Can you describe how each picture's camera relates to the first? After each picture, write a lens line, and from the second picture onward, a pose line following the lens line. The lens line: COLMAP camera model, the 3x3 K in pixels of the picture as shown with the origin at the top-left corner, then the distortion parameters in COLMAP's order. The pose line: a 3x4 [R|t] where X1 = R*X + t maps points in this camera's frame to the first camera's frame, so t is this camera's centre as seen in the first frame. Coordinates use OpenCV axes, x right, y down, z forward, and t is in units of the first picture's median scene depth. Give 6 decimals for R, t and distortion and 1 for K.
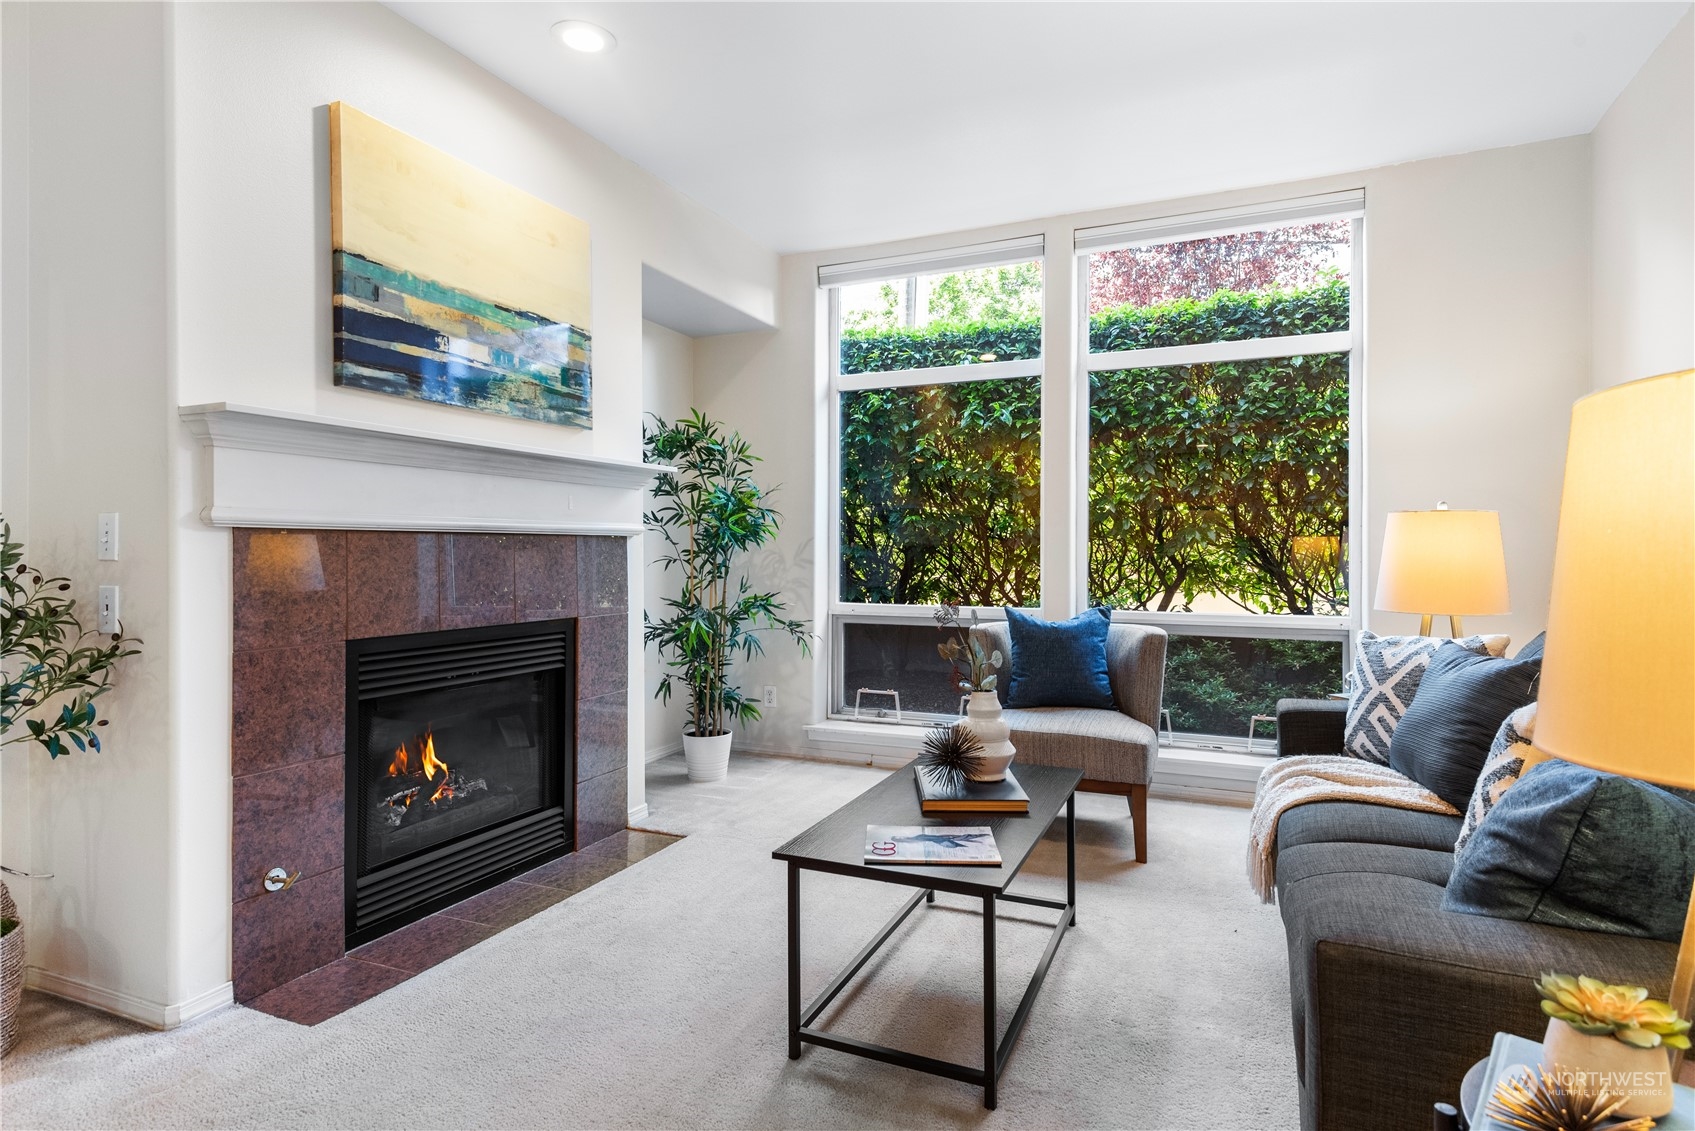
lens RADIAL K [[914.1, 0, 846.4], [0, 914.1, 553.0], [0, 0, 1]] dist [0.028385, -0.001049]
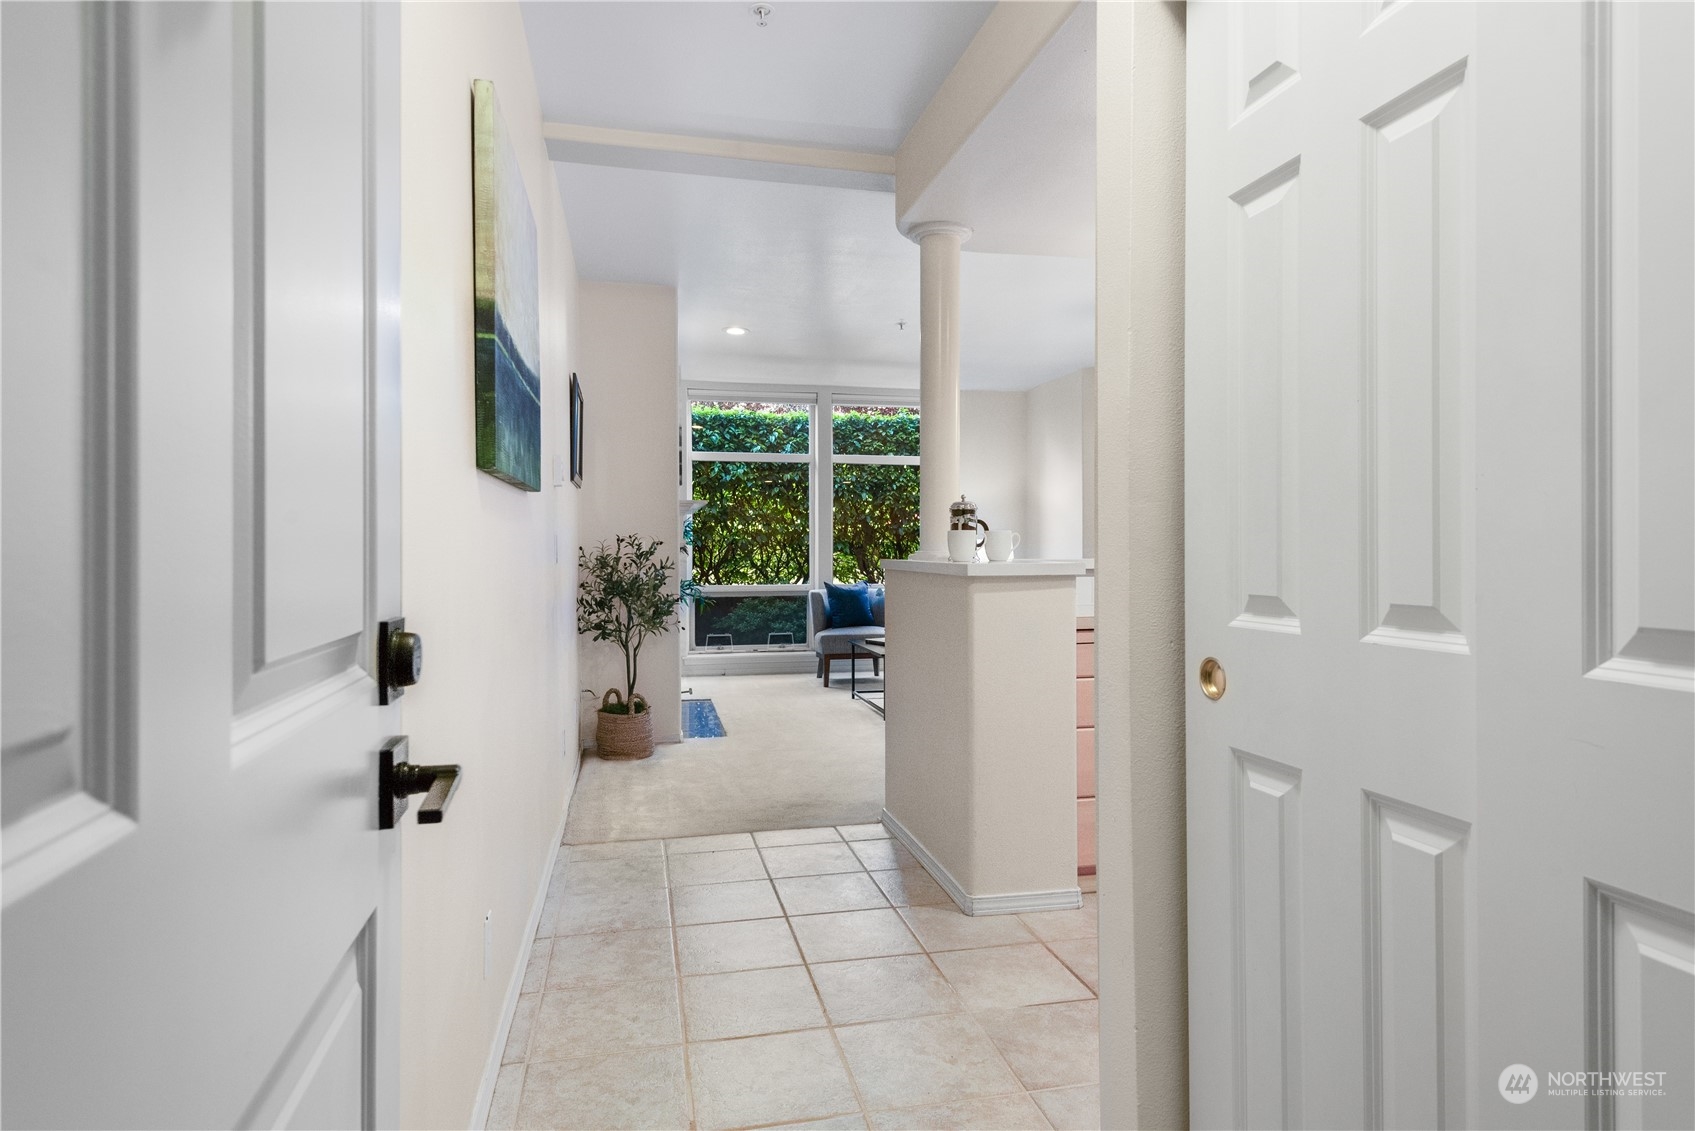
lens RADIAL K [[988.7, 0, 847.5], [0, 988.7, 565.5], [0, 0, 1]] dist [0.000573, -0.000002]
pose [[0.804265, -0.014235, 0.594100, -1.311532], [0.006221, 0.999860, 0.015535, -0.015662], [-0.594238, -0.008798, 0.804241, -0.985113]]
